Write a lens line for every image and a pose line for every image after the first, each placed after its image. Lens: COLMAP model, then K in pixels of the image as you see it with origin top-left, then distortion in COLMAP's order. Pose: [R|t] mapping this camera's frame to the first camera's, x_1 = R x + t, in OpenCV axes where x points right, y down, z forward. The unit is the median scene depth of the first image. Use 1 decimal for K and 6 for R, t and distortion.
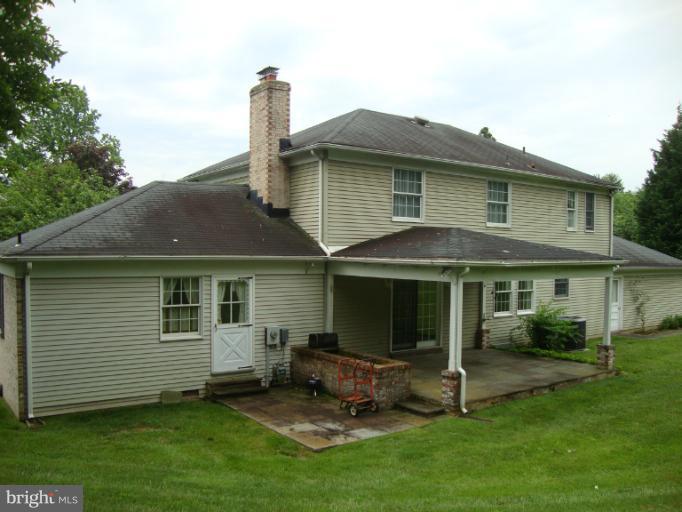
lens RADIAL K [[607.7, 0, 341.5], [0, 607.7, 258.2], [0, 0, 1]] dist [-0.167702, 0.099010]
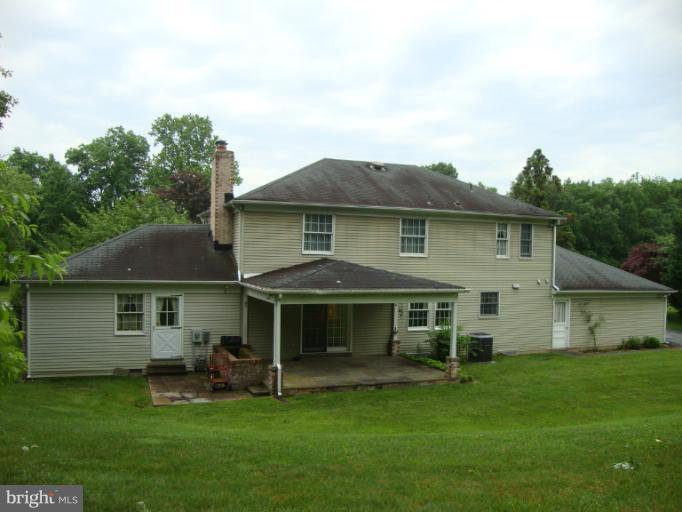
lens RADIAL K [[607.7, 0, 340.8], [0, 607.7, 257.8], [0, 0, 1]] dist [-0.167702, 0.099010]
pose [[0.965976, 0.010539, -0.258418, 0.552020], [-0.013290, 0.999872, -0.008903, -0.046519], [0.258291, 0.012034, 0.965992, -0.276651]]
